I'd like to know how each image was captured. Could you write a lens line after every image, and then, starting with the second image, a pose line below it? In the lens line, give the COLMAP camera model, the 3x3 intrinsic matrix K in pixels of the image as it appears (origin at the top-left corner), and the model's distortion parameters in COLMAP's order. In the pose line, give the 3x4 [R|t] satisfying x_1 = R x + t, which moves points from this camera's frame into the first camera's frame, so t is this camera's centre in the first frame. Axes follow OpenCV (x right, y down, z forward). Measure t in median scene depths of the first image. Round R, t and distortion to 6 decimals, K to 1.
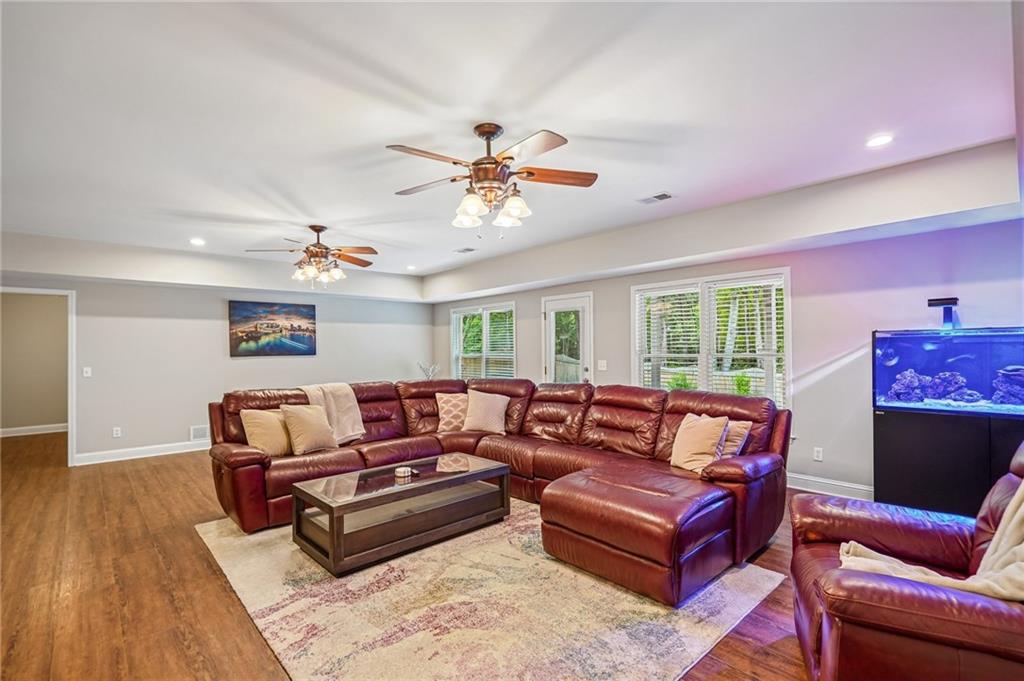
lens RADIAL K [[479.1, 0, 517.6], [0, 479.1, 344.7], [0, 0, 1]] dist [0.000964, 0.000431]
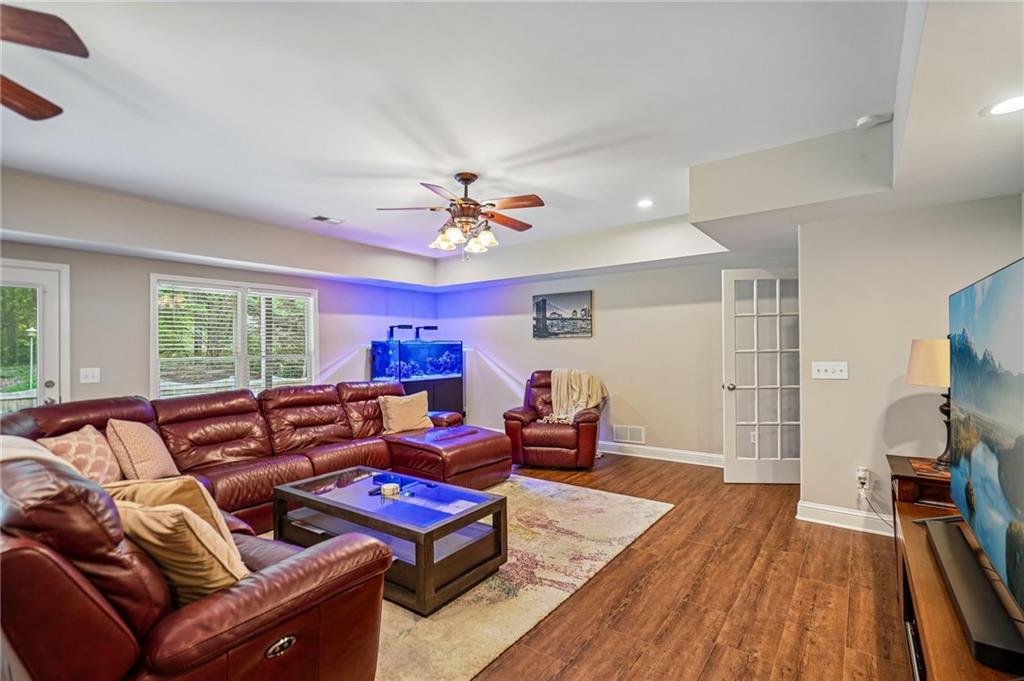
lens RADIAL K [[479.1, 0, 517.6], [0, 479.1, 344.7], [0, 0, 1]] dist [0.000964, 0.000431]
pose [[-0.211266, 0.021839, 0.977185, -1.306425], [0.002795, 0.999760, -0.021740, 0.031252], [-0.977425, -0.001862, -0.211276, 1.111836]]
